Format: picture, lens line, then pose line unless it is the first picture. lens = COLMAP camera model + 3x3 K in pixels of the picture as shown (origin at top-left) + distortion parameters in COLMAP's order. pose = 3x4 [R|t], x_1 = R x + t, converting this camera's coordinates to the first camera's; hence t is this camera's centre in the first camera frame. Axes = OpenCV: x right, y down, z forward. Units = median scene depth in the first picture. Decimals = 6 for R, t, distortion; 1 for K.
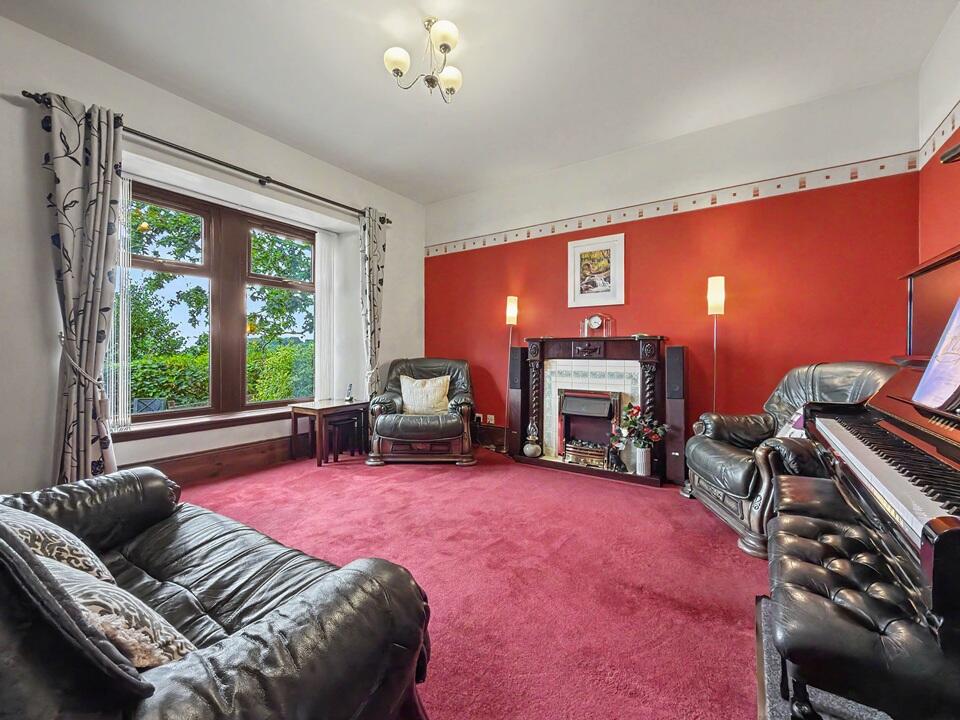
lens RADIAL K [[398.7, 0, 480.0], [0, 398.7, 360.0], [0, 0, 1]] dist [-0.000185, -0.000016]
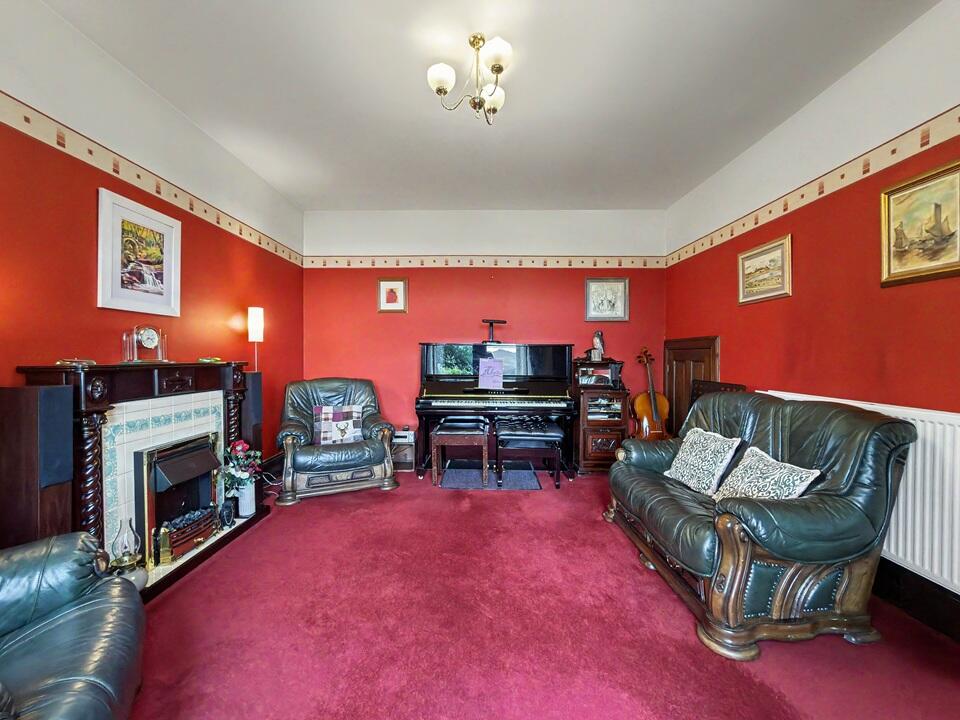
lens RADIAL K [[398.7, 0, 480.0], [0, 398.7, 360.0], [0, 0, 1]] dist [-0.000185, -0.000016]
pose [[-0.543771, -0.015810, 0.839085, -0.551727], [-0.000537, 0.999829, 0.018491, -0.072533], [-0.839233, 0.009604, -0.543687, 0.907910]]
